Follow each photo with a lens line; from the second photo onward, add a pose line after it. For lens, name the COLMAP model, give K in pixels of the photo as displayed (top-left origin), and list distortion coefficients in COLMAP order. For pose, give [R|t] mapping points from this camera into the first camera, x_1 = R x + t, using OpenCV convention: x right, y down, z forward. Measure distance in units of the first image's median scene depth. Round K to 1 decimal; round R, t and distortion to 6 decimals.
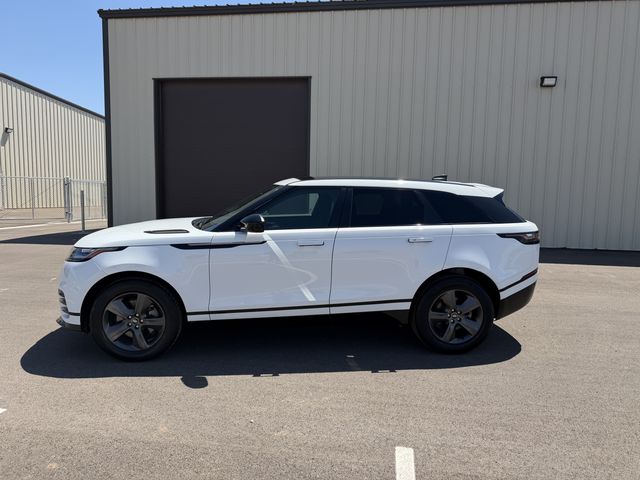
lens RADIAL K [[455.9, 0, 320.0], [0, 455.9, 240.0], [0, 0, 1]] dist [0.037948, -0.062635]
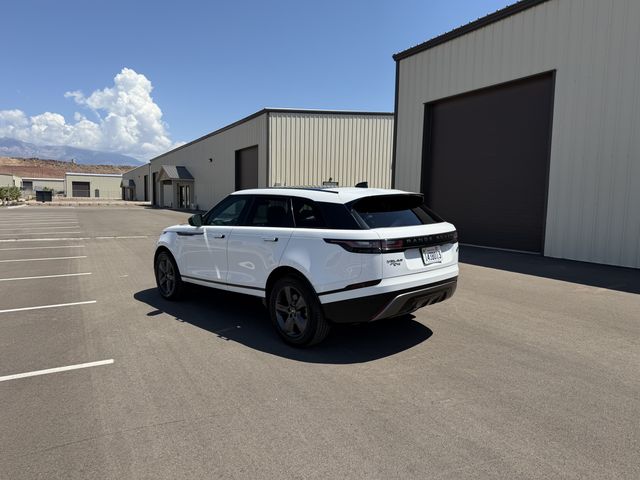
lens RADIAL K [[452.3, 0, 320.0], [0, 452.3, 240.0], [0, 0, 1]] dist [0.030035, -0.052805]
pose [[0.603012, 0.060678, -0.795421, 1.252482], [-0.082213, 0.996521, 0.013693, -0.024695], [0.793484, 0.057137, 0.605902, 0.413982]]
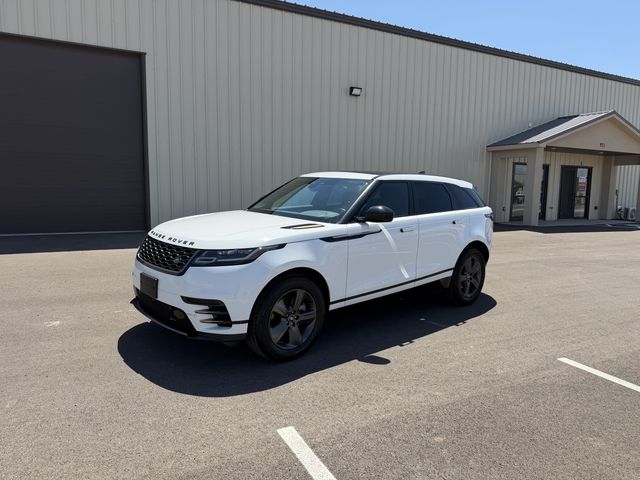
lens RADIAL K [[455.9, 0, 320.0], [0, 455.9, 240.0], [0, 0, 1]] dist [0.037948, -0.062635]
pose [[0.806168, -0.071470, 0.587355, -0.903302], [0.053661, 0.997419, 0.047715, -0.033903], [-0.589249, -0.006948, 0.807922, 0.174833]]
